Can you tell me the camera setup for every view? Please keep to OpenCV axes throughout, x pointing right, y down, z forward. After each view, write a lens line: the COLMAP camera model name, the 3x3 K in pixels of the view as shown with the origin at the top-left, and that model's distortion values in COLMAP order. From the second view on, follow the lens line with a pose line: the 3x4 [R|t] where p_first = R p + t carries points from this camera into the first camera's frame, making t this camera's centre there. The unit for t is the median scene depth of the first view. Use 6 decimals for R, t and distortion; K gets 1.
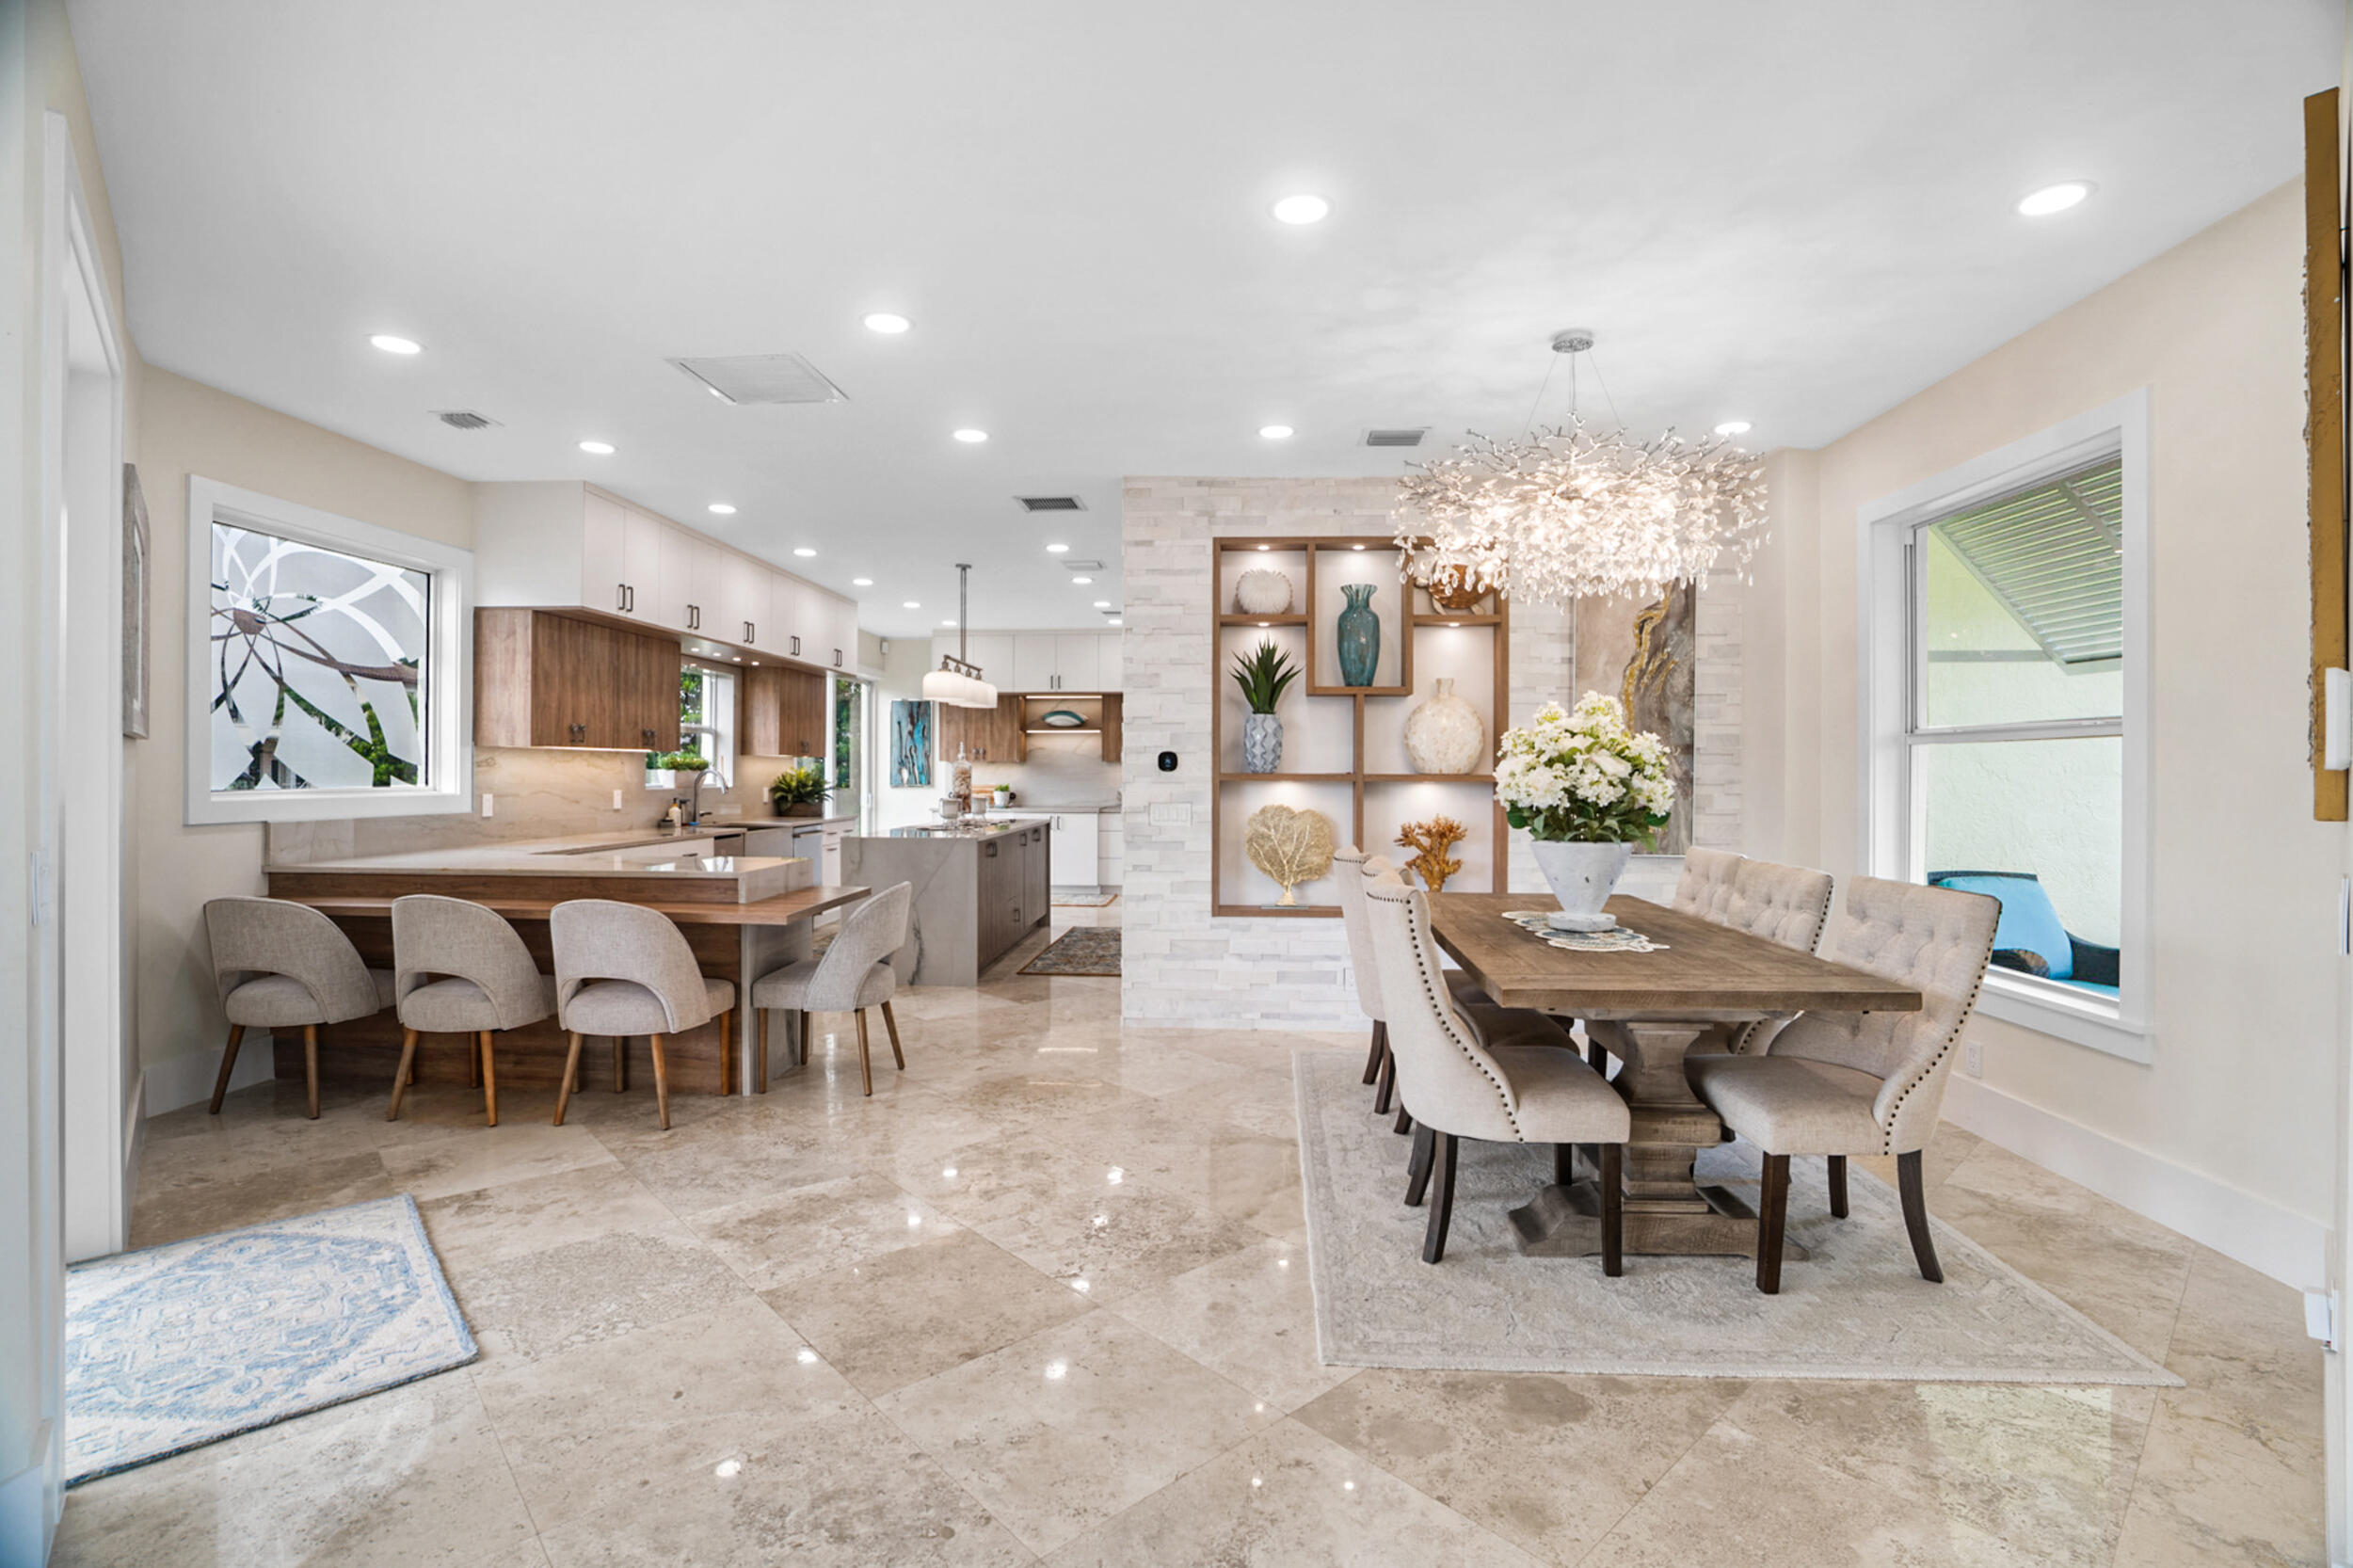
lens RADIAL K [[1082.3, 0, 1189.3], [0, 1082.3, 775.8], [0, 0, 1]] dist [-0.037618, 0.002858]
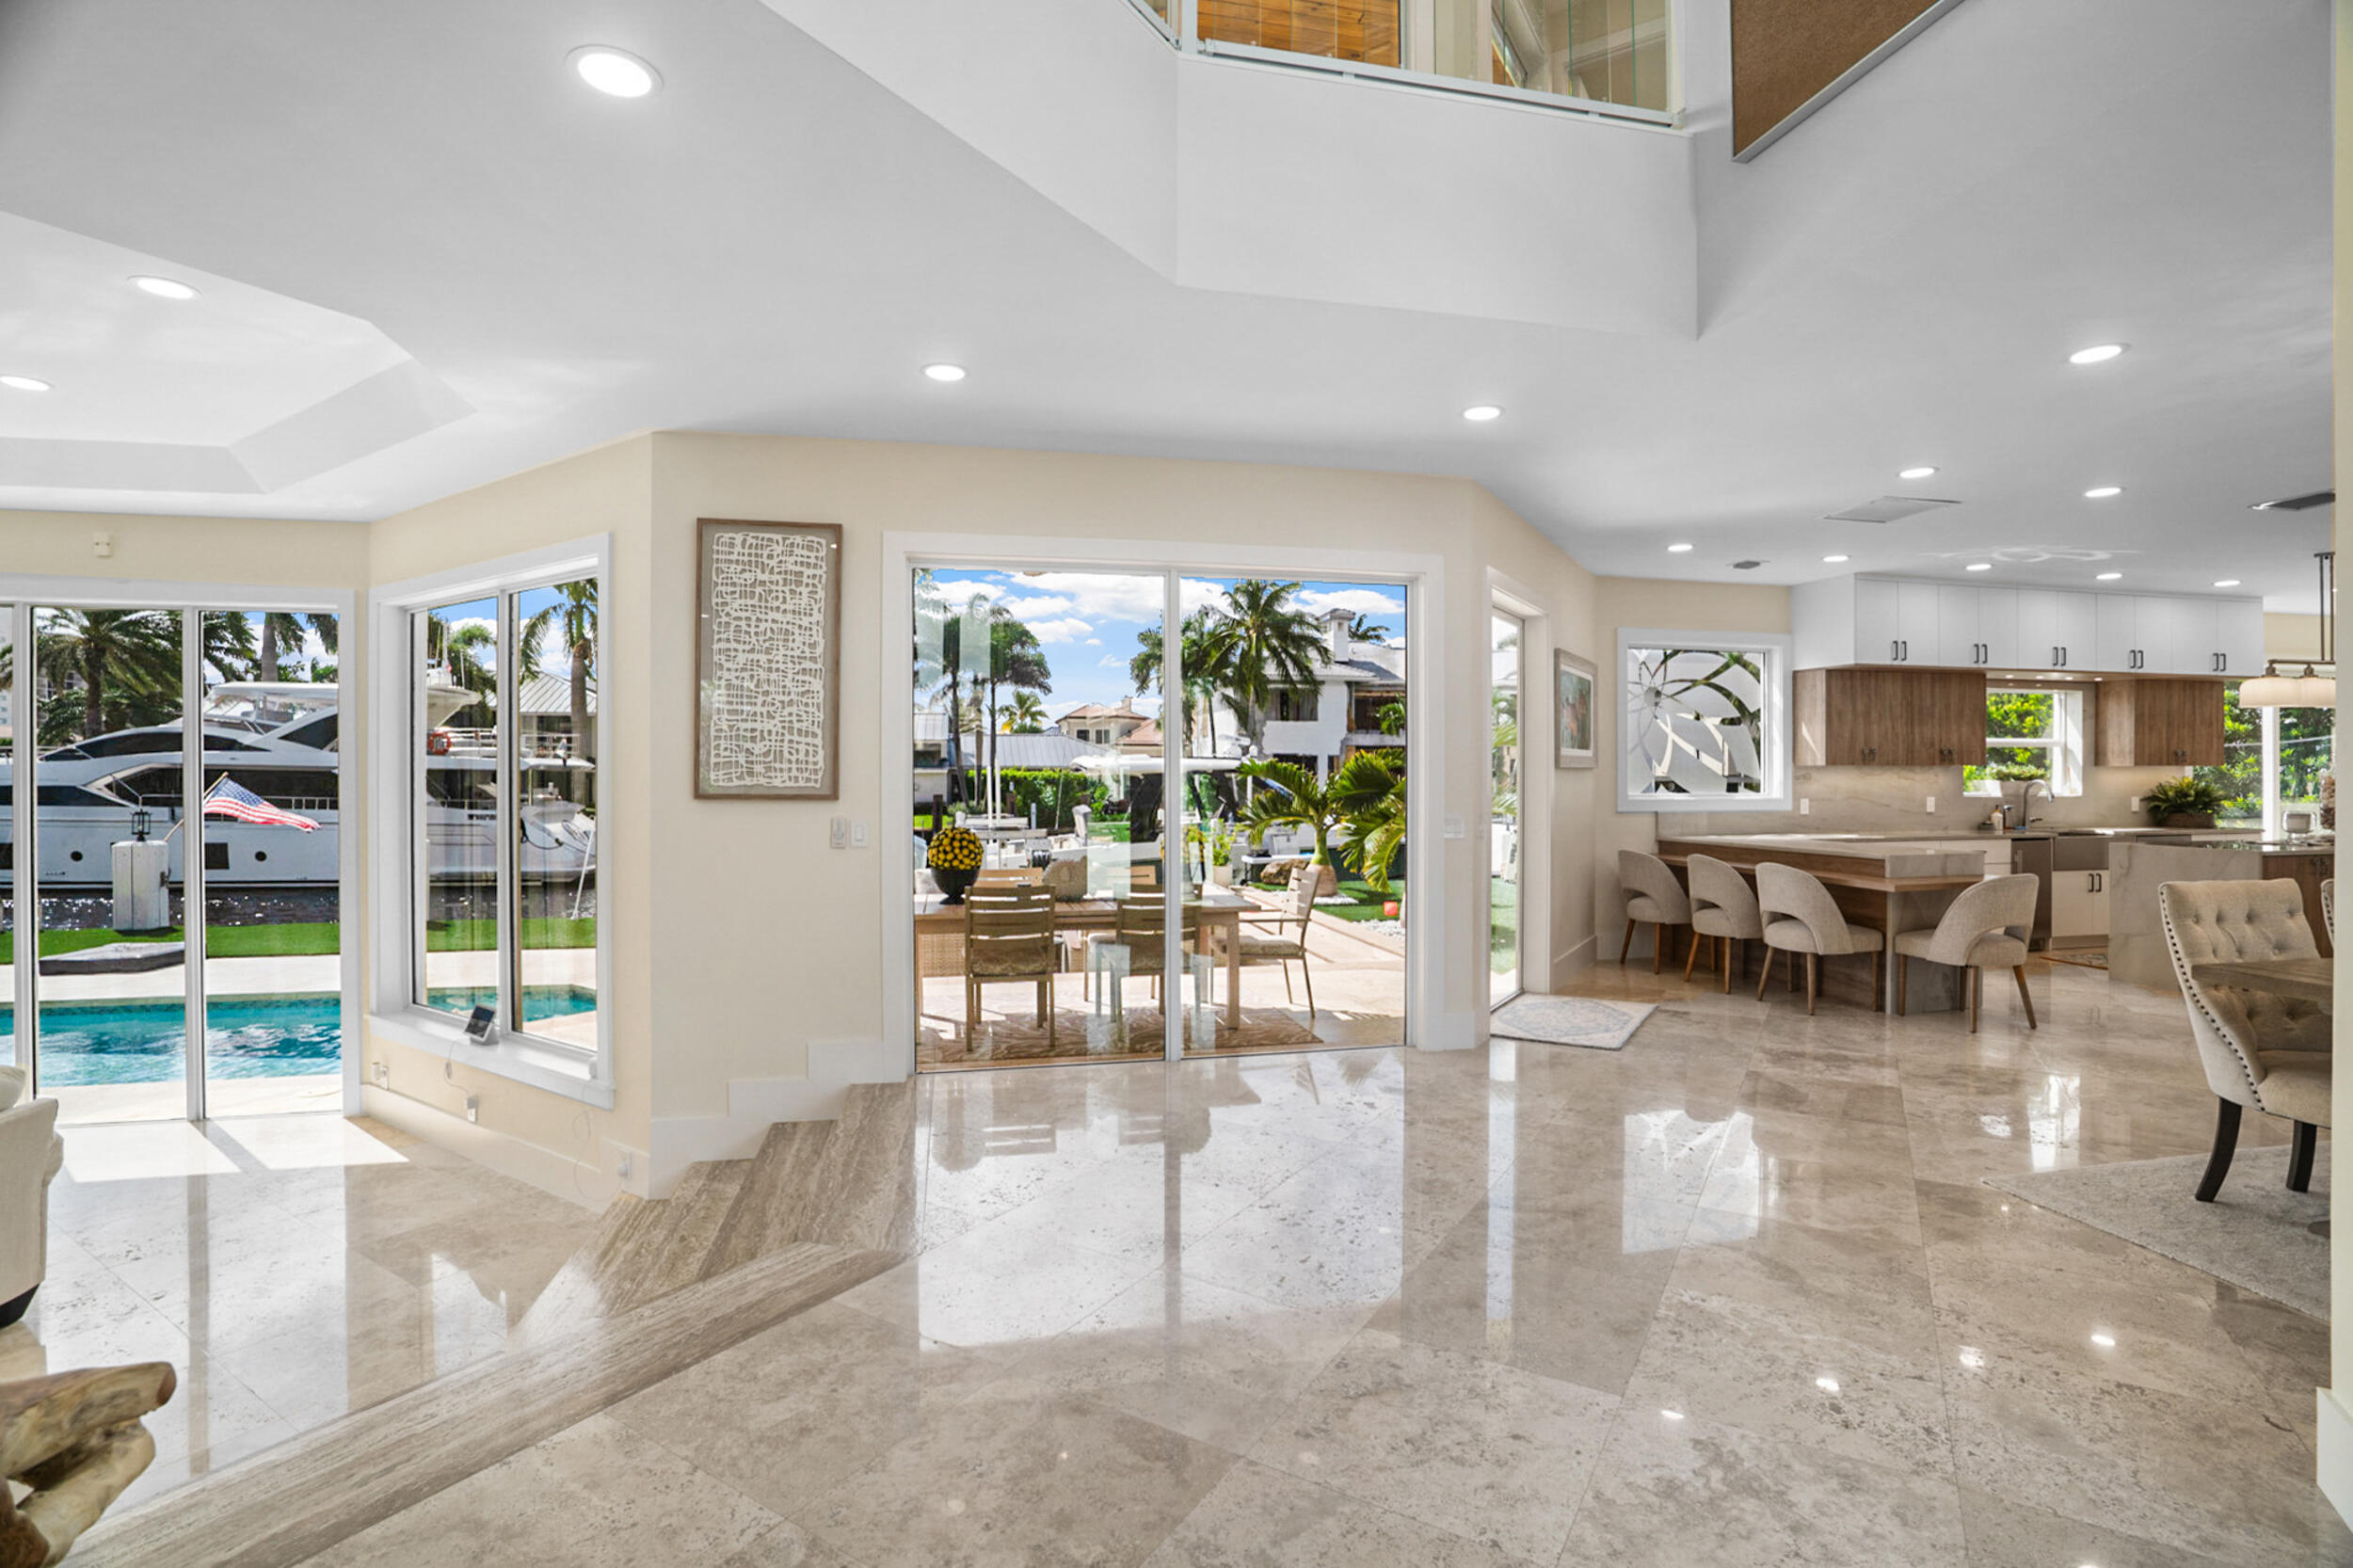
lens RADIAL K [[1082.3, 0, 1180.7], [0, 1082.3, 769.0], [0, 0, 1]] dist [-0.037618, 0.002858]
pose [[0.264720, -0.009481, -0.964279, 0.496008], [-0.001440, 0.999947, -0.010227, -0.006606], [0.964324, 0.004096, 0.264692, -0.194390]]
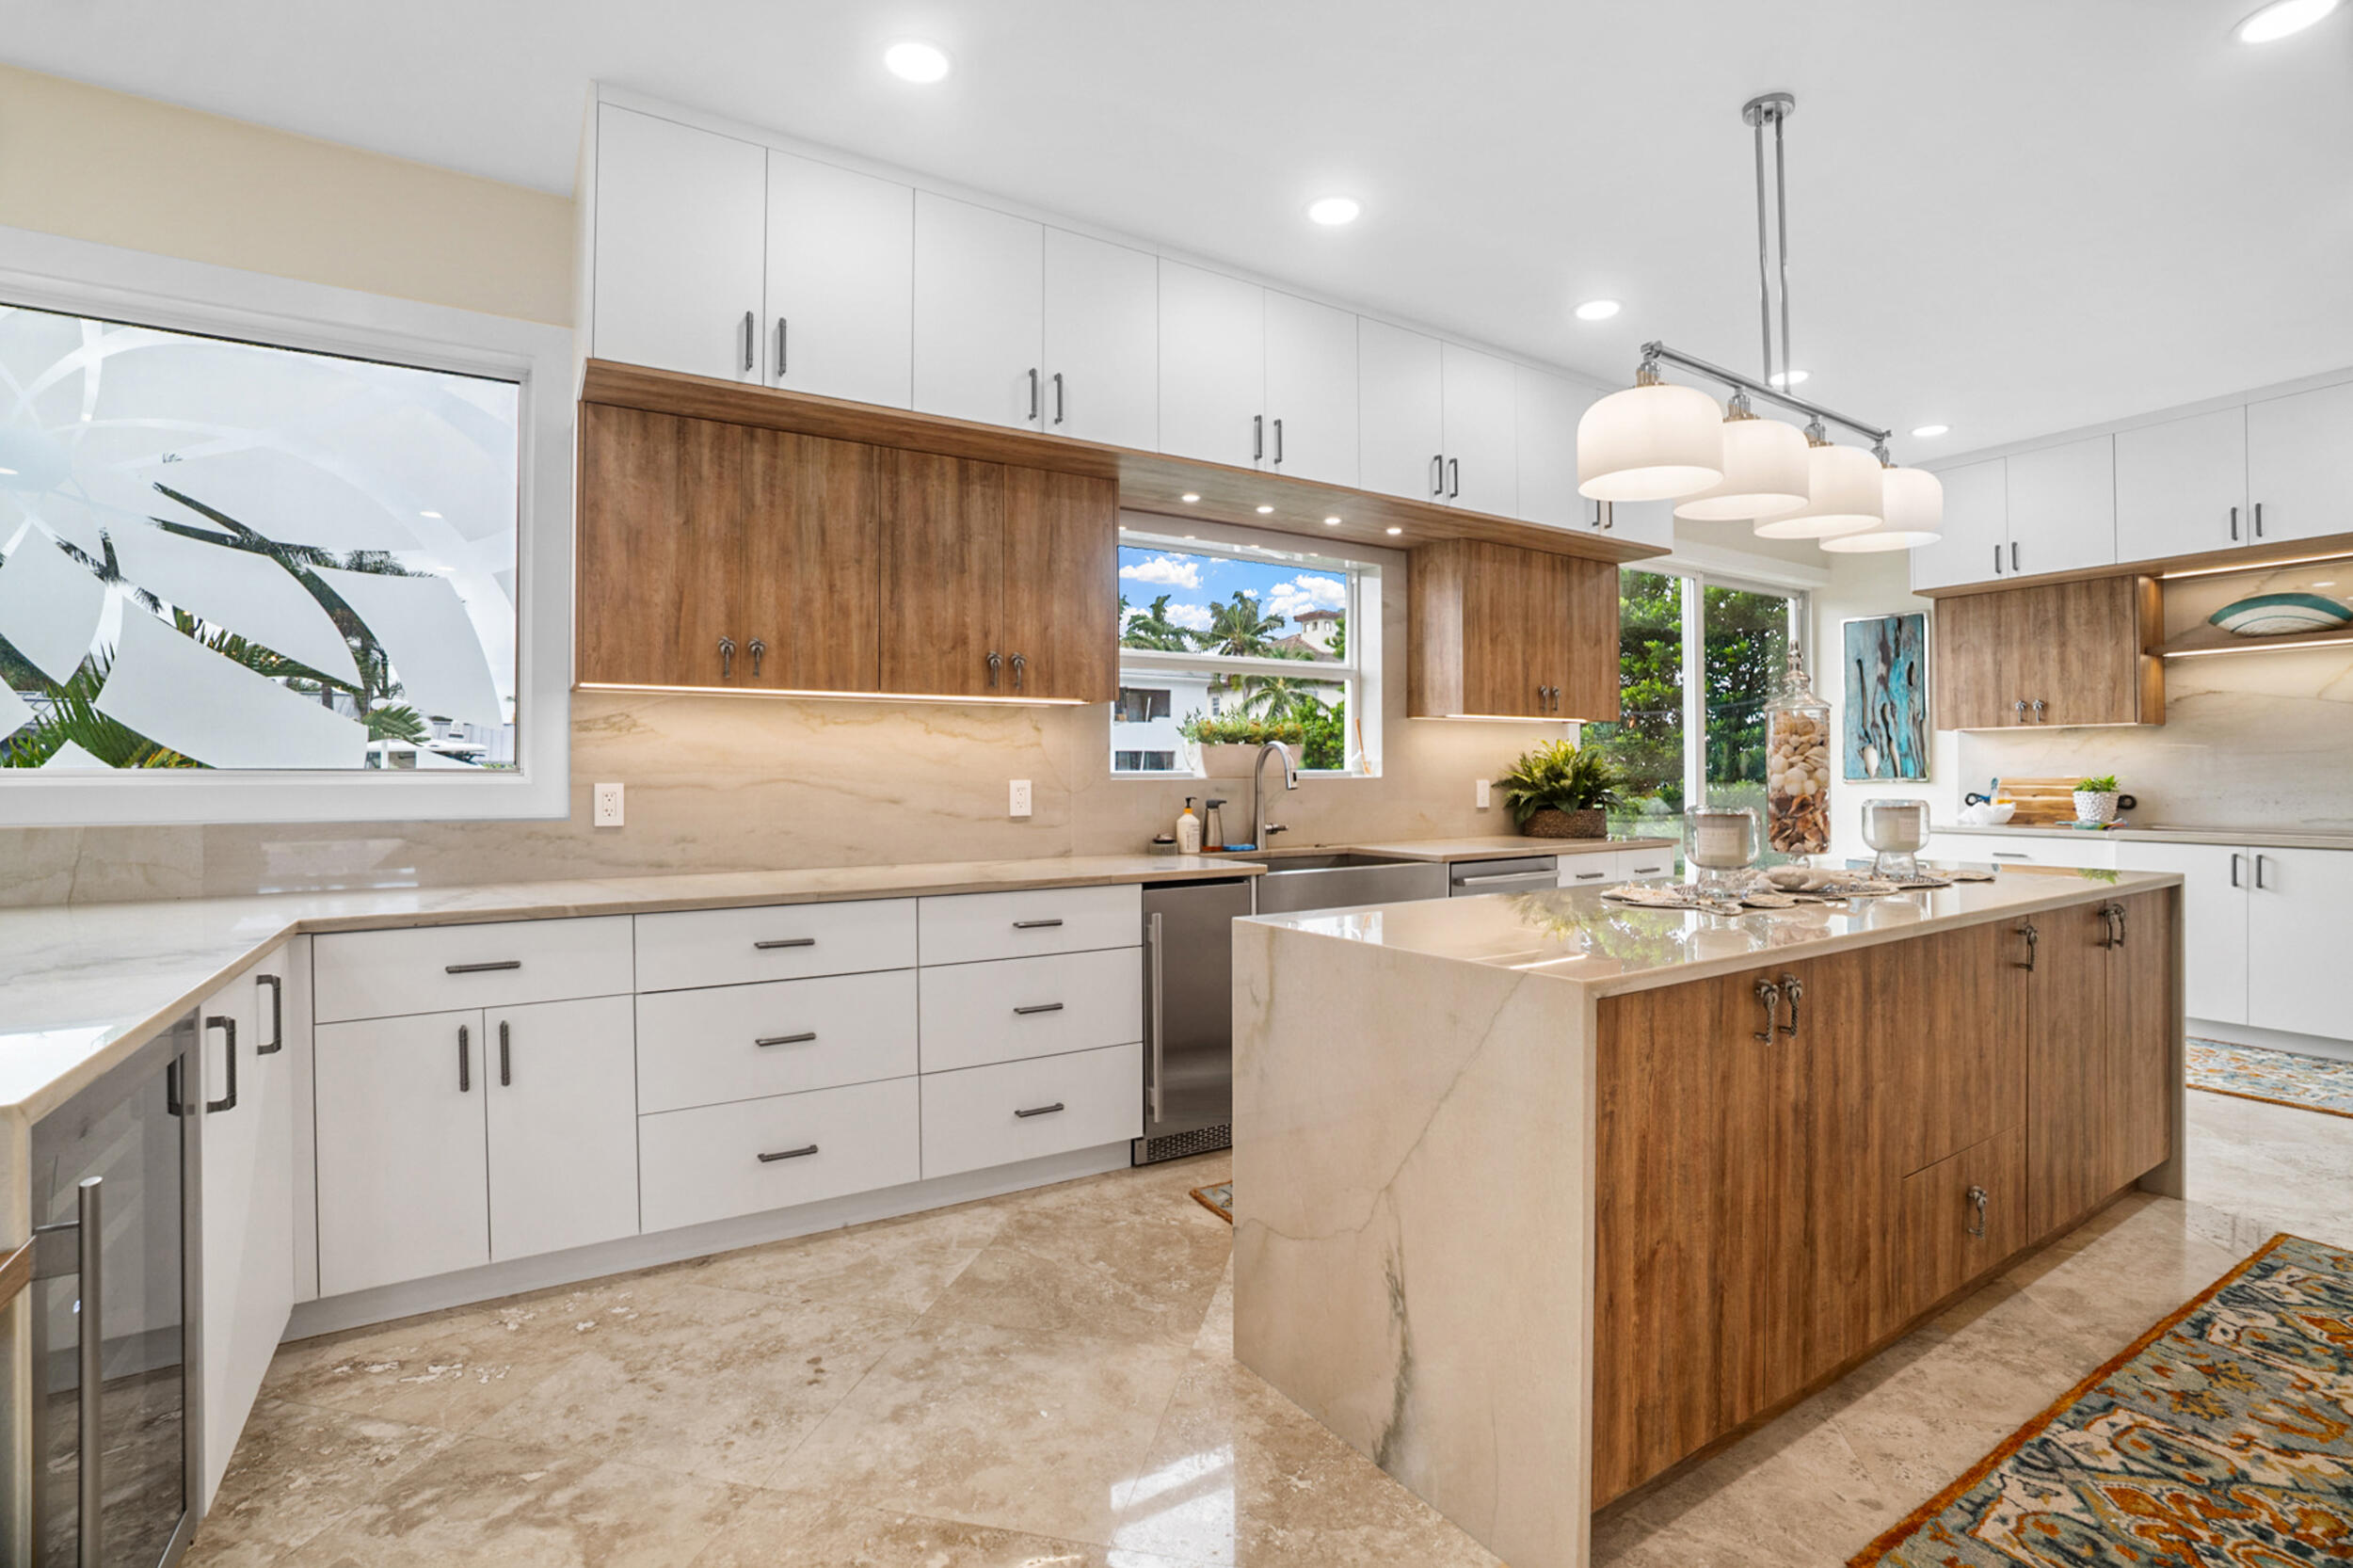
lens RADIAL K [[1082.3, 0, 1186.7], [0, 1082.3, 761.9], [0, 0, 1]] dist [-0.037618, 0.002858]
pose [[0.577289, -0.015787, -0.816387, -0.067631], [0.003669, 0.999853, -0.016741, 0.015943], [0.816531, 0.006669, 0.577263, 0.888358]]
